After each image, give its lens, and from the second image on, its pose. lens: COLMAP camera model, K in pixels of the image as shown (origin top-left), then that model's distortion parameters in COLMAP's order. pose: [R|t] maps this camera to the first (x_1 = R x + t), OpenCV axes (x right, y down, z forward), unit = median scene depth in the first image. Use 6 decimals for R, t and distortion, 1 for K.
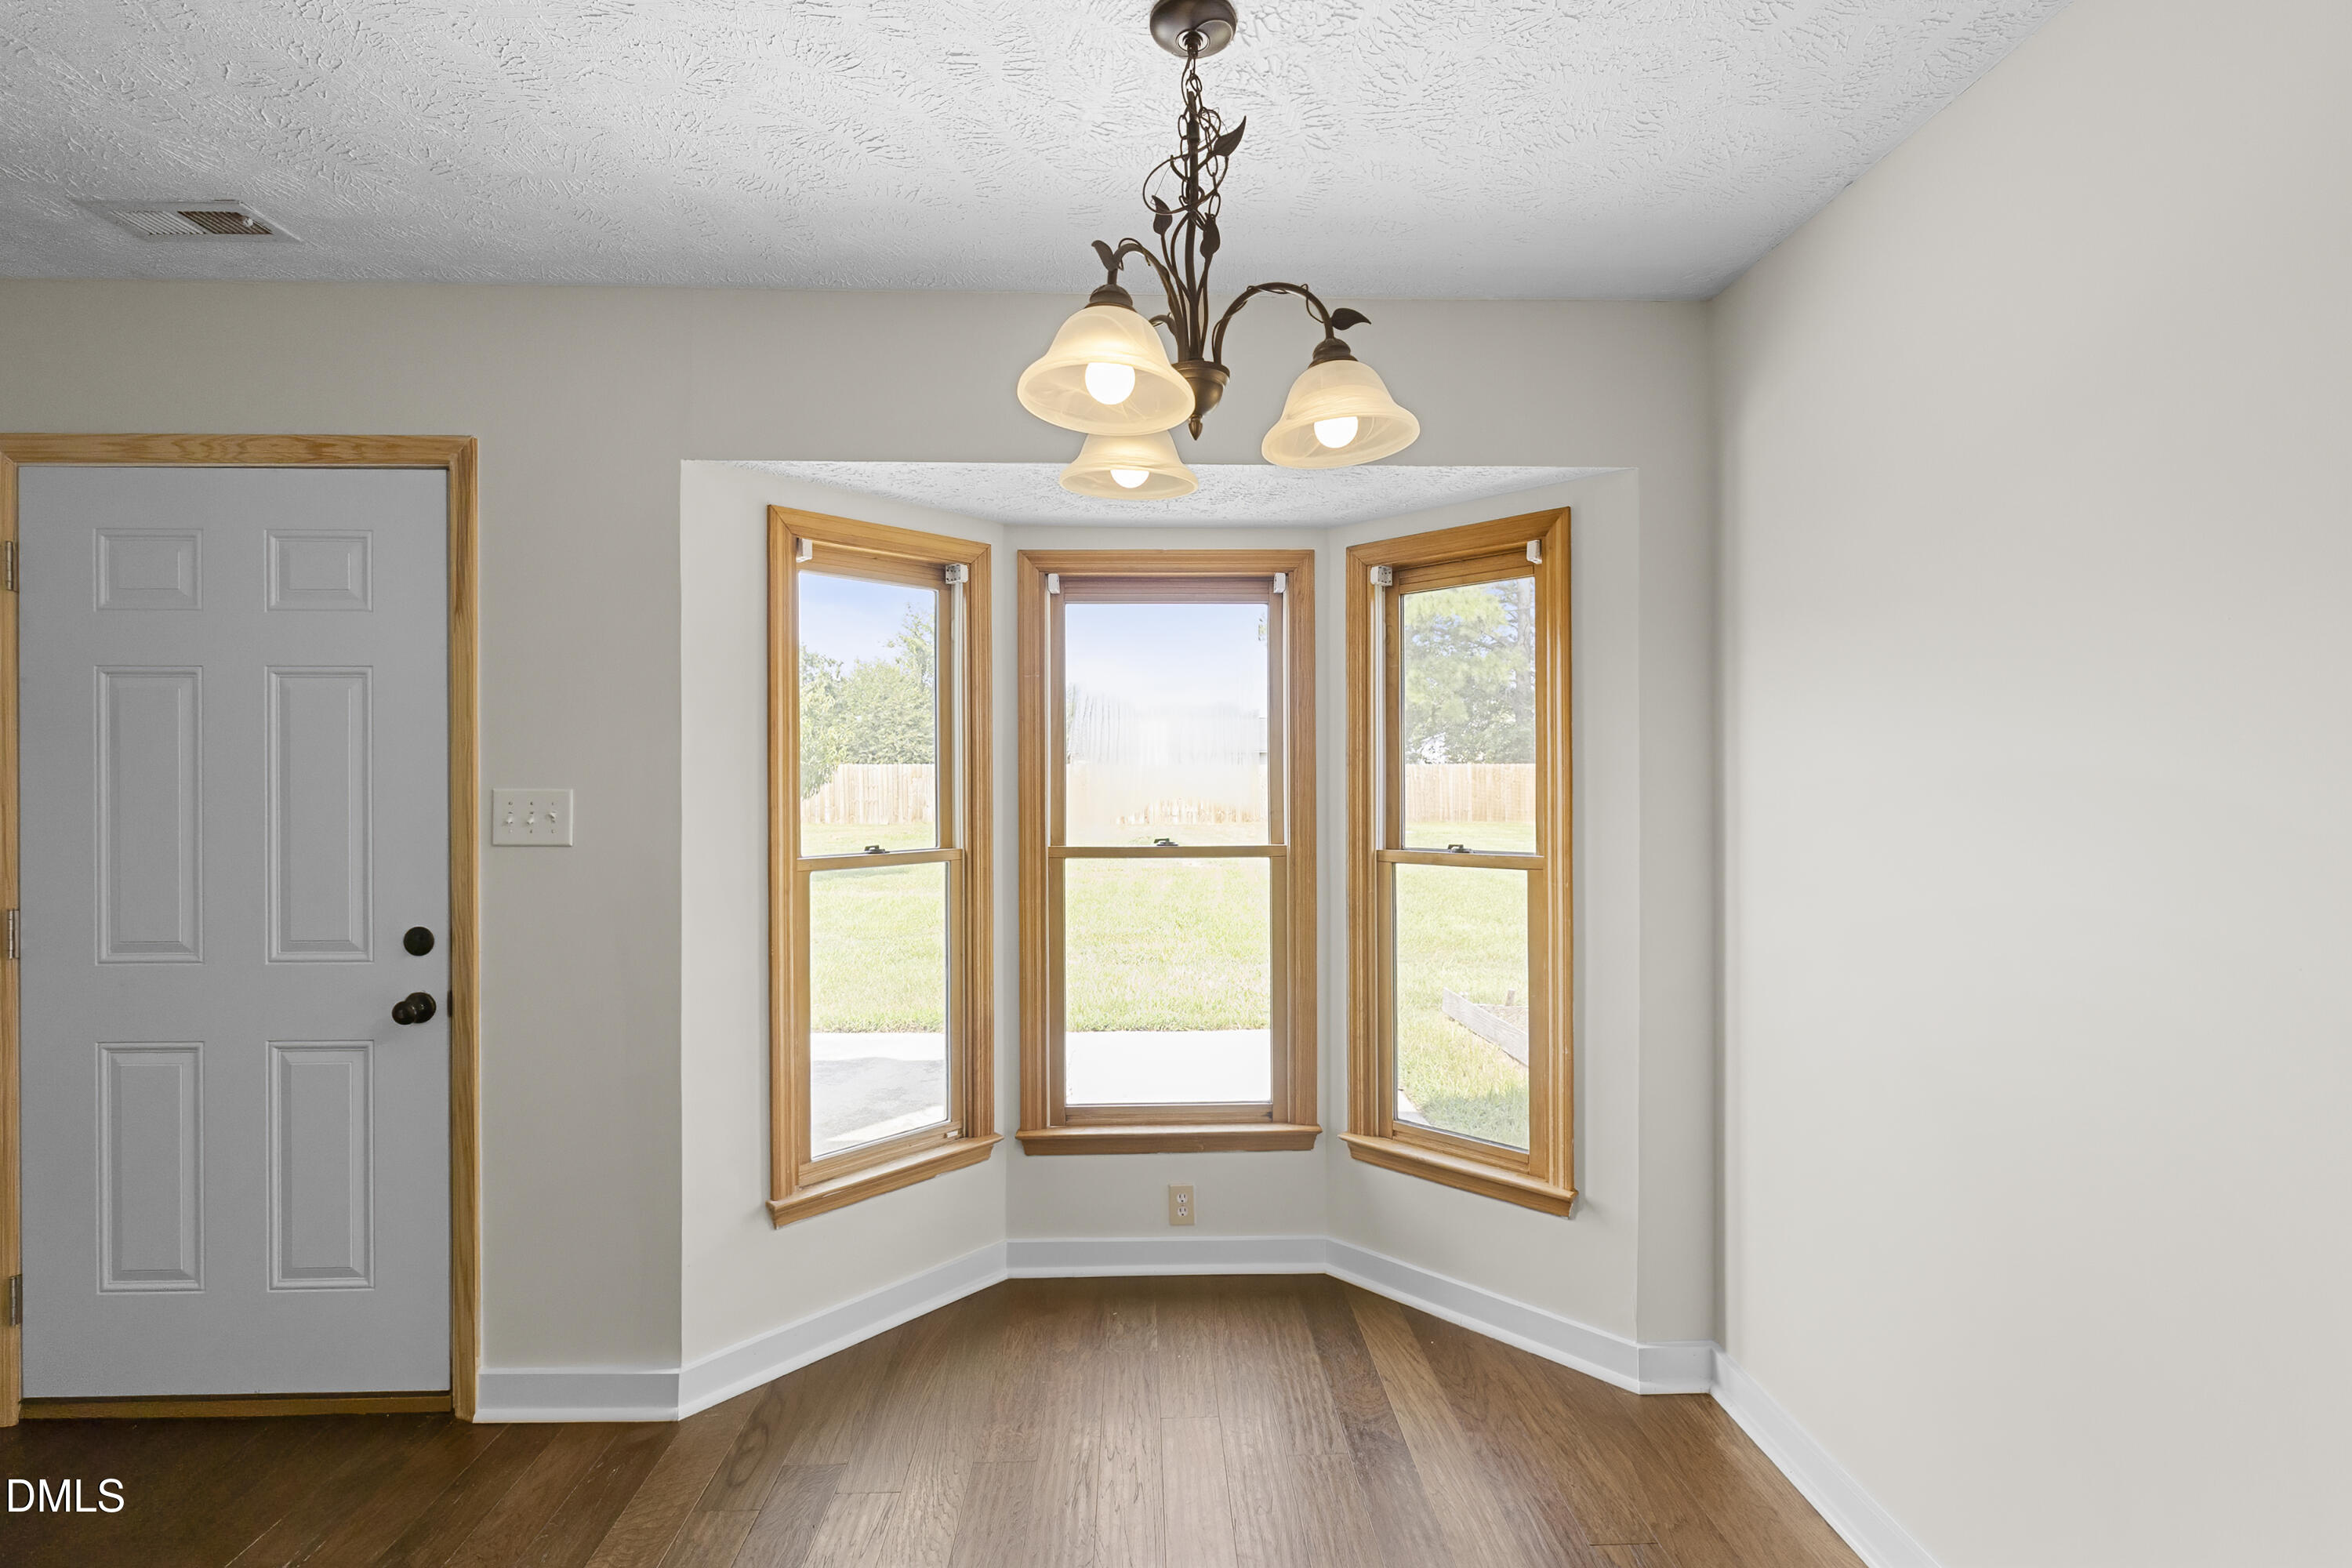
lens RADIAL K [[1044.0, 0, 1171.6], [0, 1044.0, 782.8], [0, 0, 1]] dist [-0.005317, 0.001774]
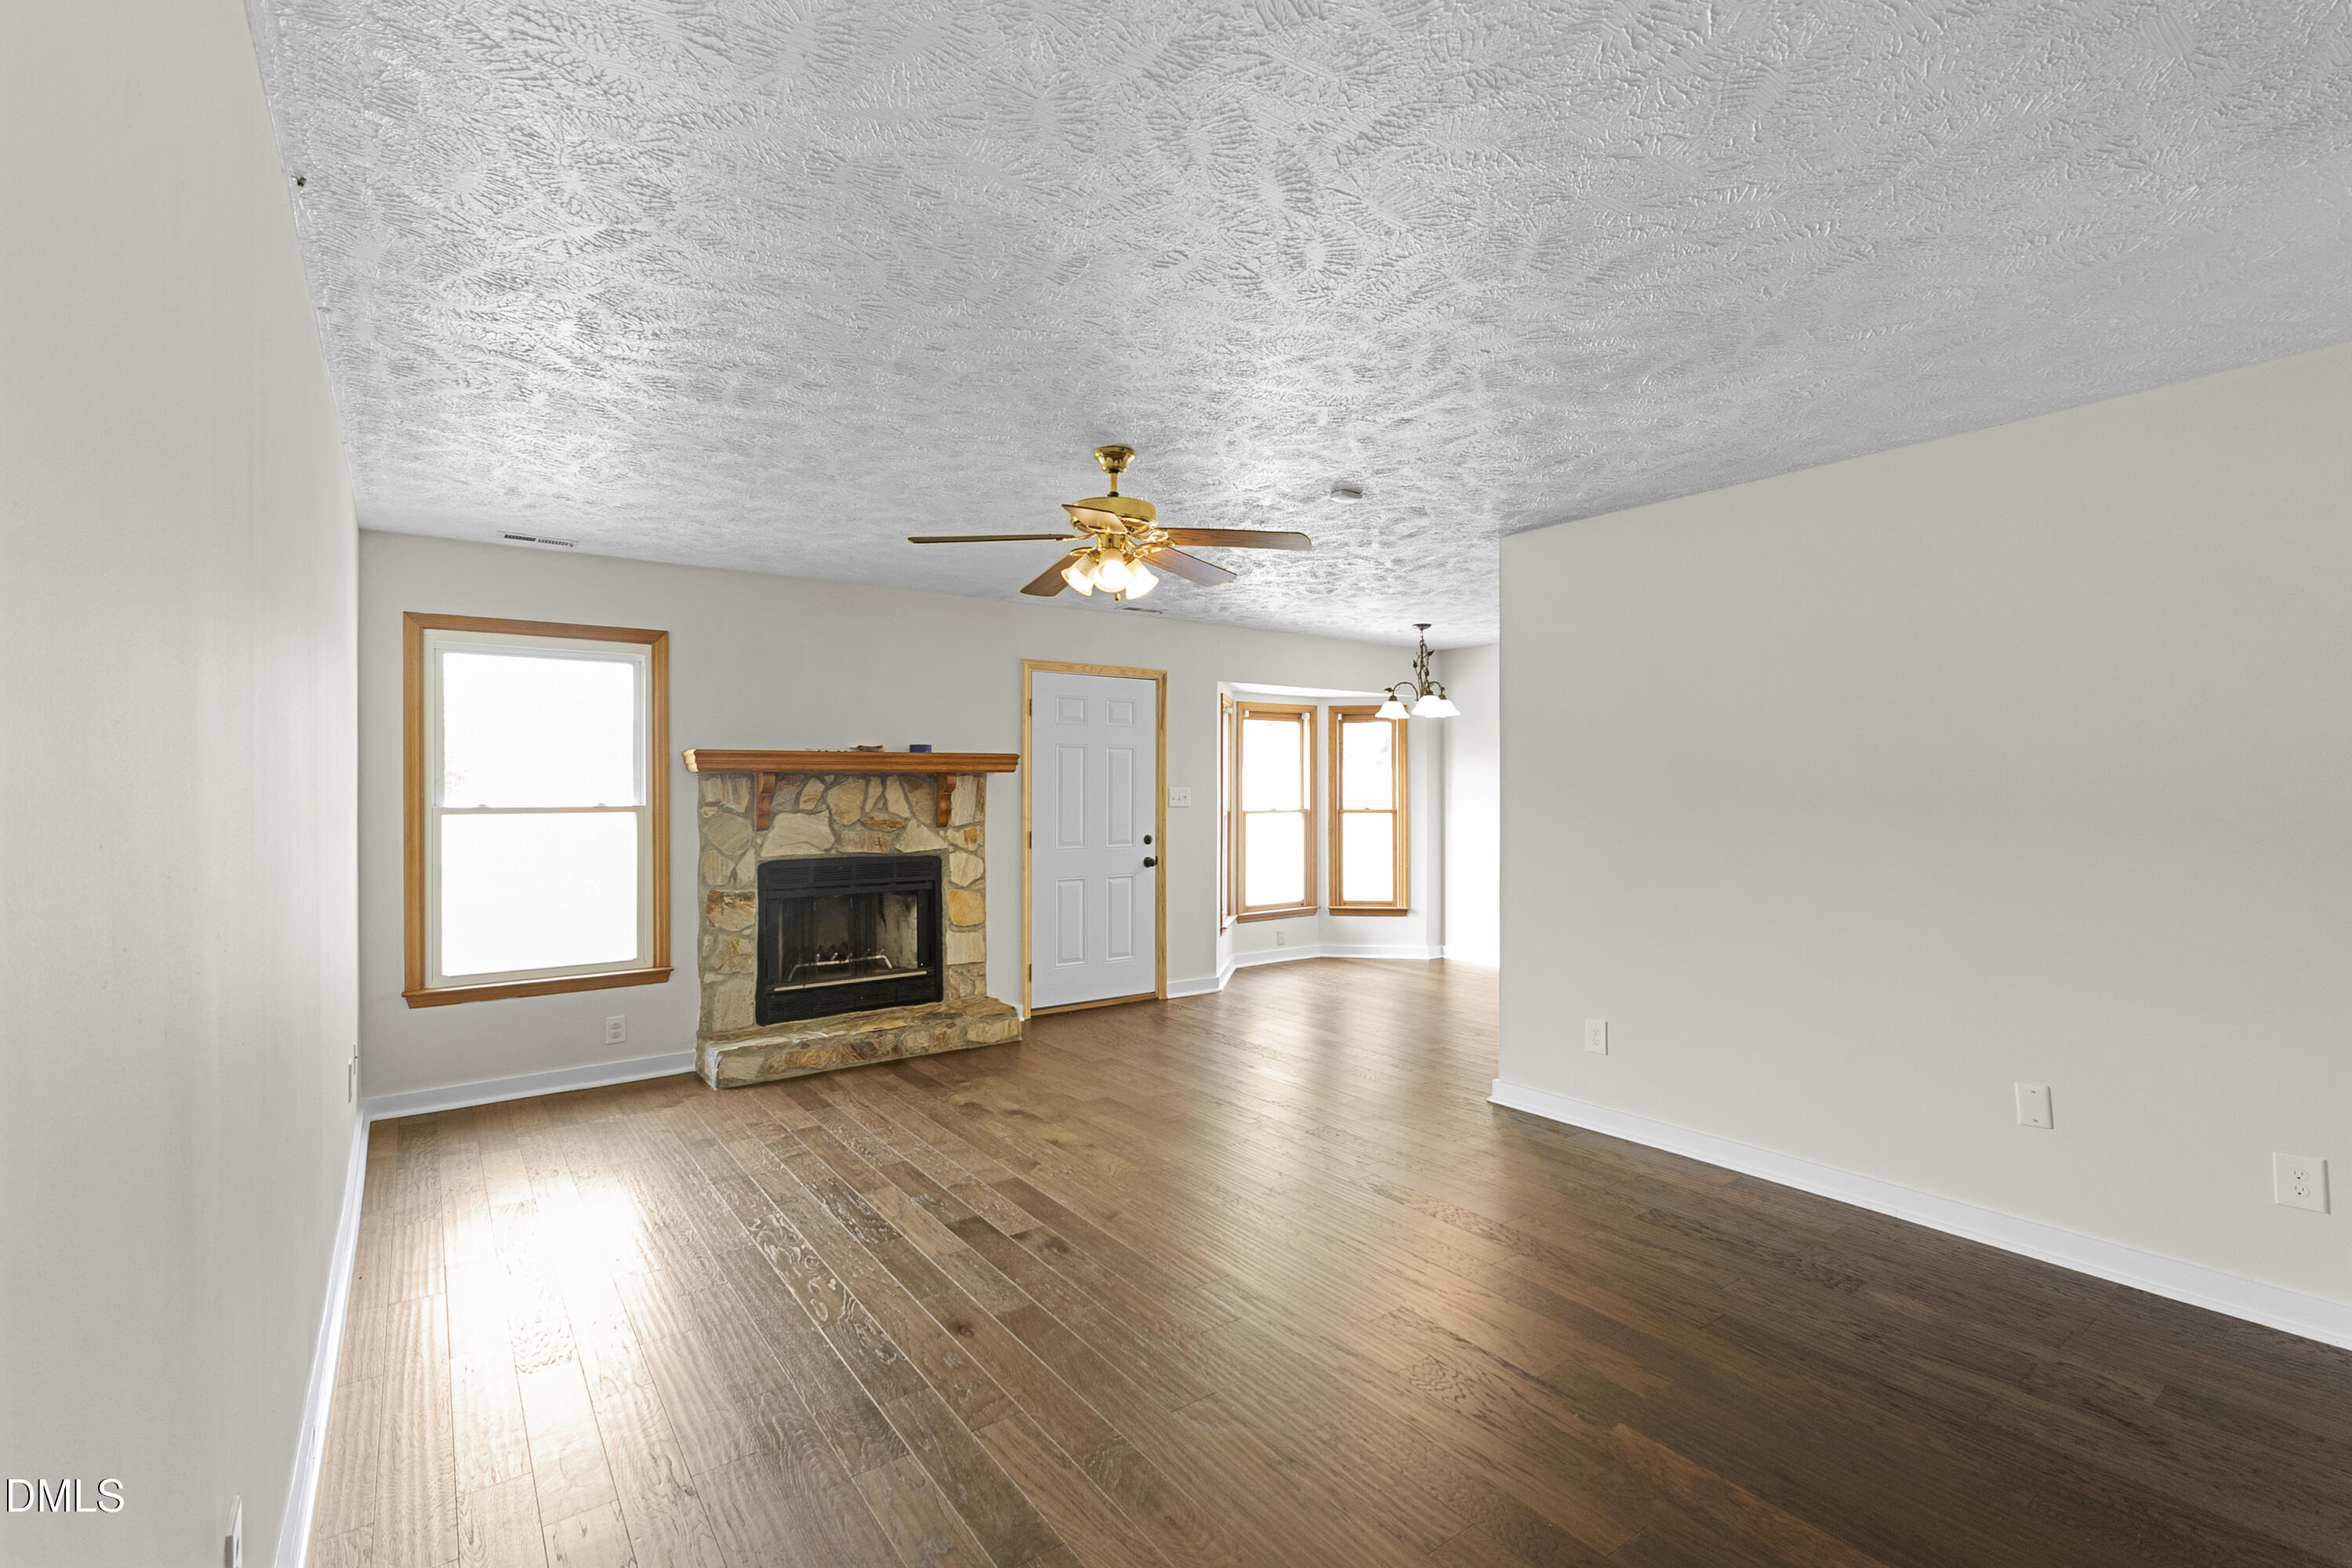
lens RADIAL K [[1044.0, 0, 1174.9], [0, 1044.0, 791.0], [0, 0, 1]] dist [-0.005317, 0.001774]
pose [[0.827630, -0.001418, 0.561272, -2.135500], [0.001134, 0.999999, 0.000853, 0.011096], [-0.561273, -0.000069, 0.827631, -1.373782]]
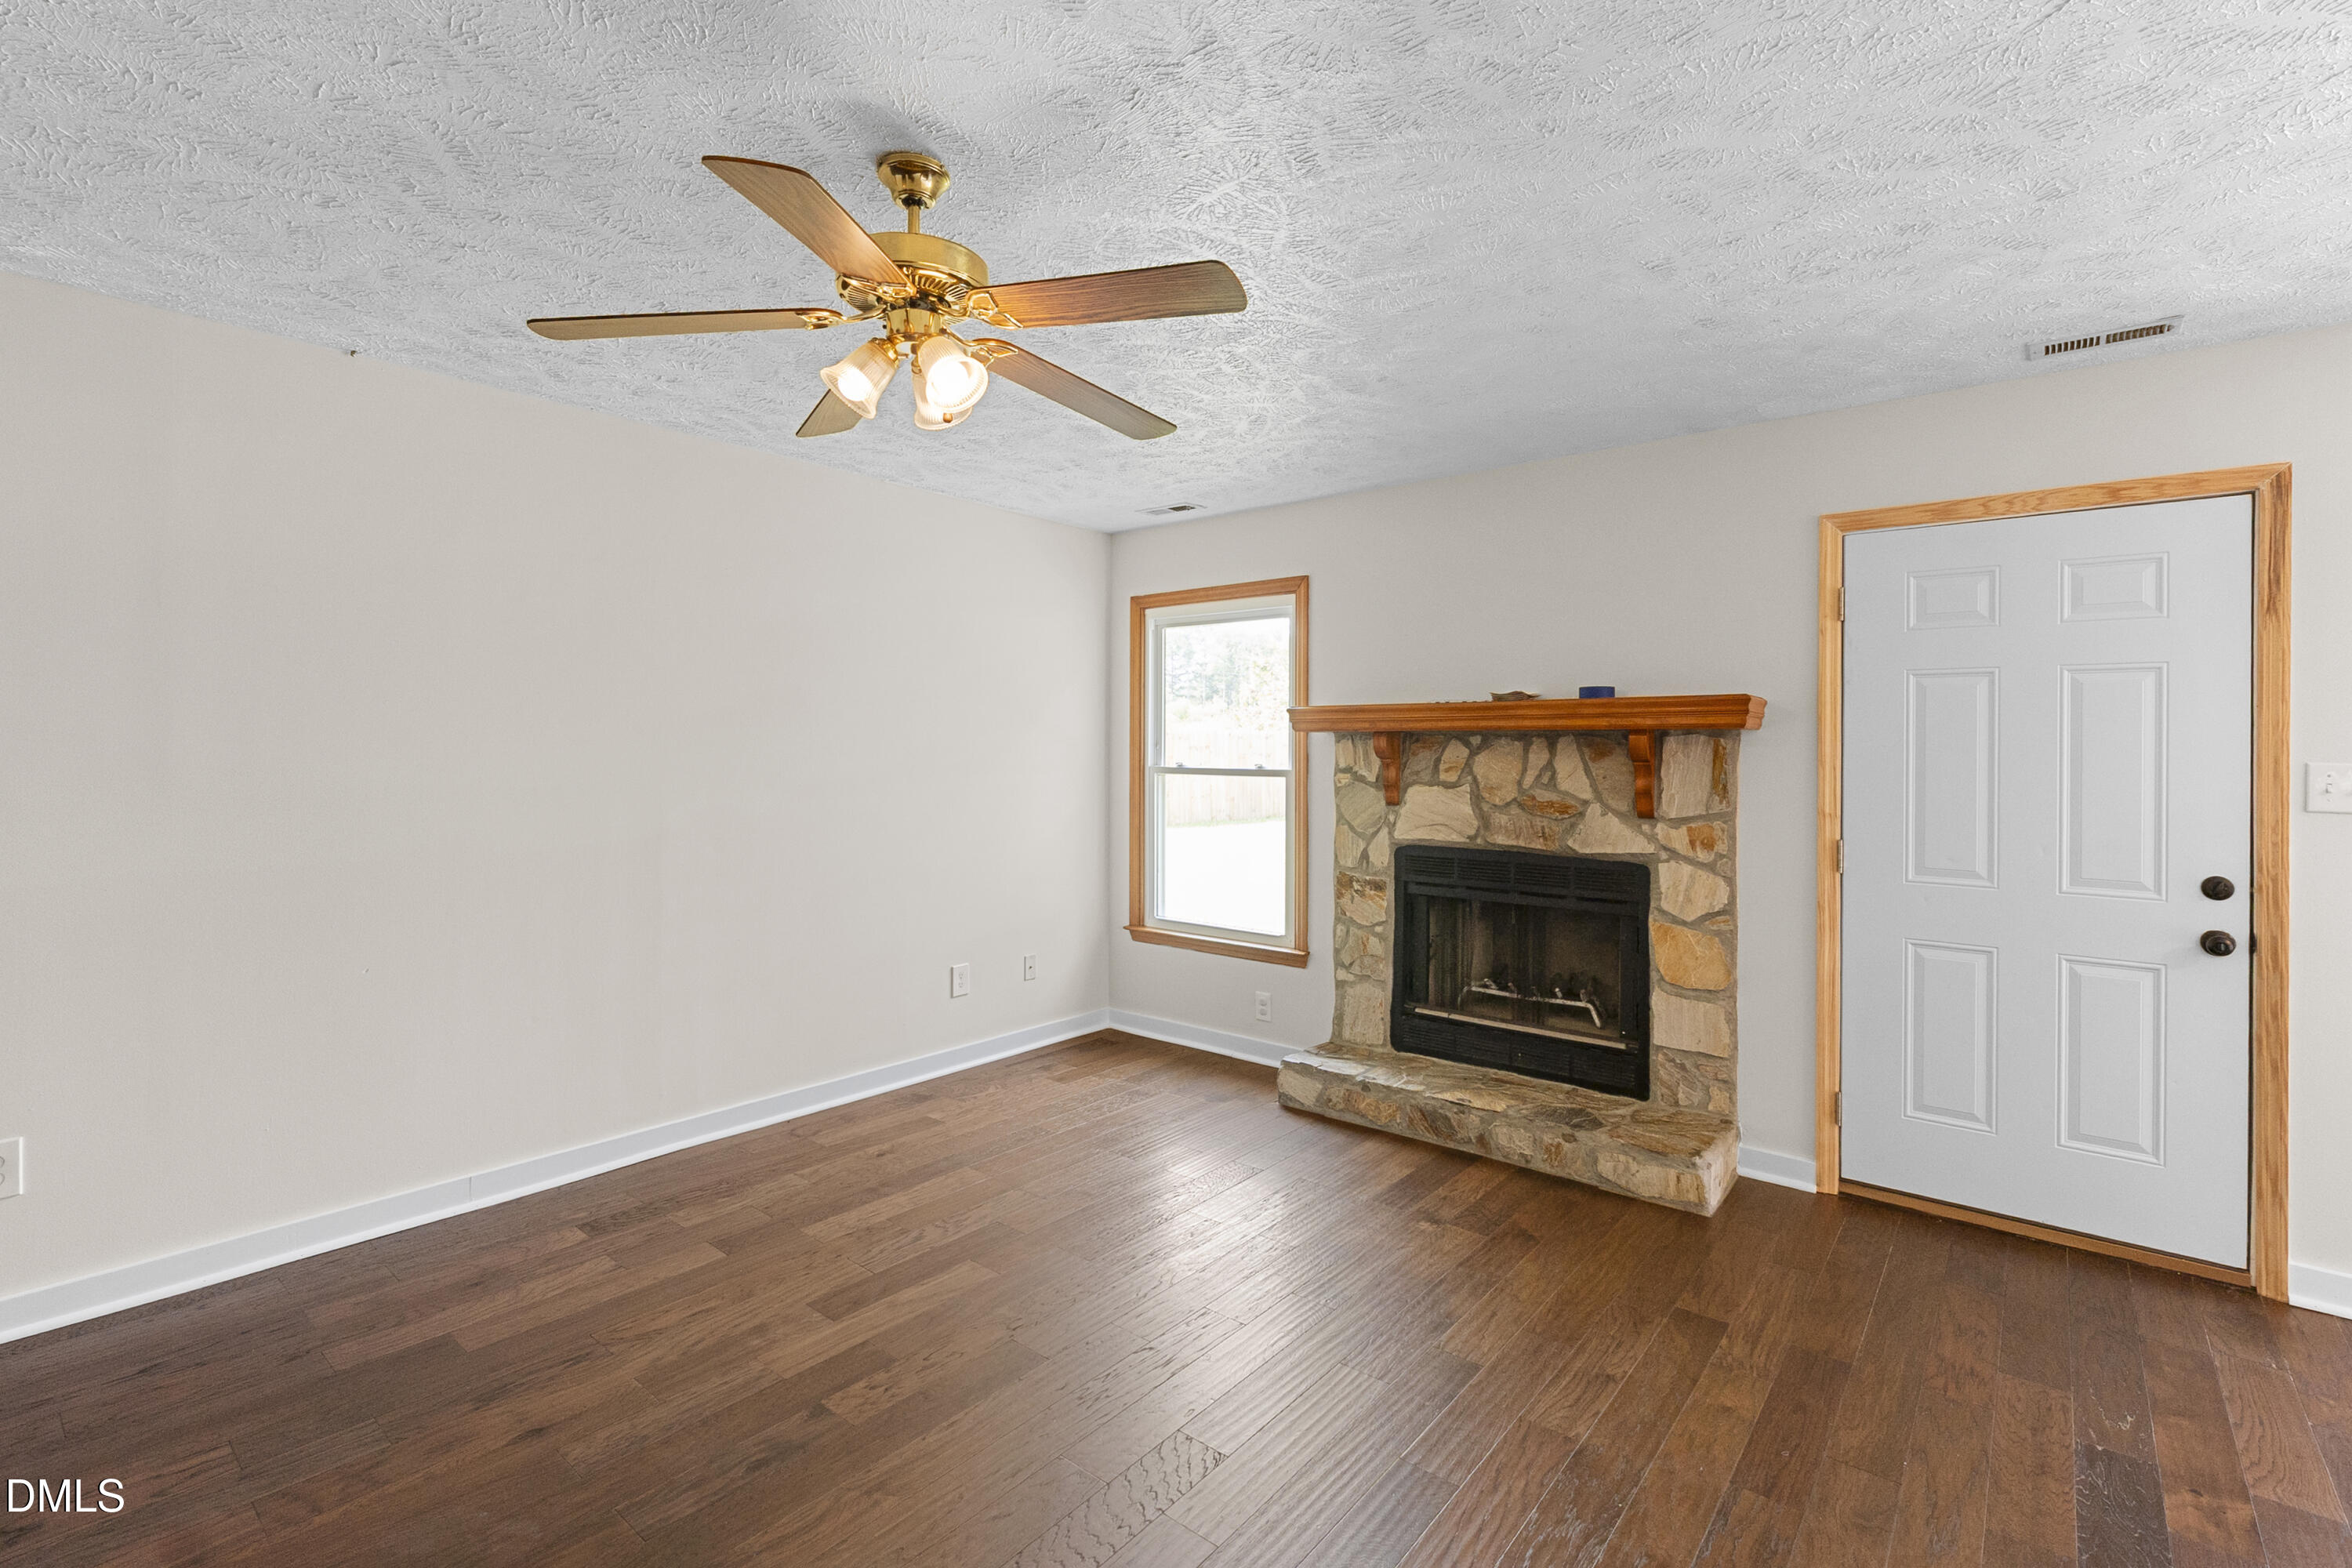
lens RADIAL K [[1044.0, 0, 1215.7], [0, 1044.0, 753.9], [0, 0, 1]] dist [-0.005317, 0.001774]
pose [[0.757512, 0.011272, -0.652724, -0.751028], [-0.018441, 0.999821, -0.004134, 0.021152], [0.652561, 0.015168, 0.757584, -0.618633]]
